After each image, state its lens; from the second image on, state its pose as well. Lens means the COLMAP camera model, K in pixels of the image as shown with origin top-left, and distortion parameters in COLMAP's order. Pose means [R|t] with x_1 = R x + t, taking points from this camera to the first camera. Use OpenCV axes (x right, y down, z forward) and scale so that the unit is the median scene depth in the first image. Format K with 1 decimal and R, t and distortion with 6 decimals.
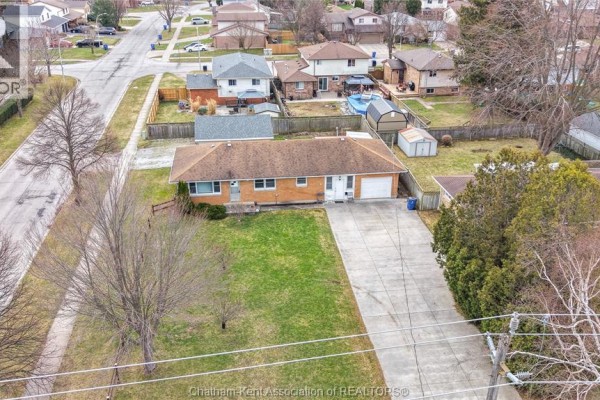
lens RADIAL K [[543.1, 0, 295.5], [0, 543.1, 198.6], [0, 0, 1]] dist [0.132756, -0.447850]
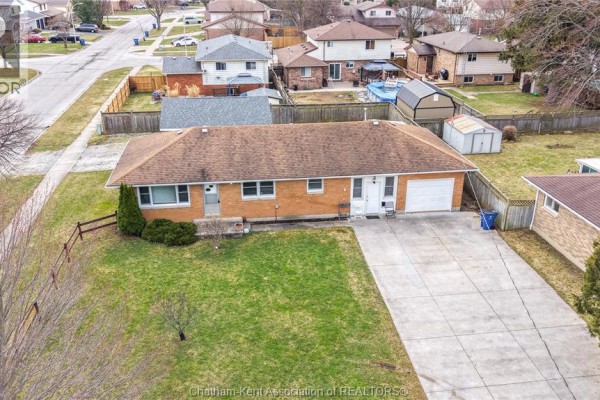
lens RADIAL K [[543.1, 0, 295.5], [0, 543.1, 198.6], [0, 0, 1]] dist [0.132756, -0.447850]
pose [[0.999995, -0.002396, -0.002047, -0.010434], [0.002331, 0.999523, -0.030789, 0.003796], [0.002120, 0.030784, 0.999524, 0.333686]]
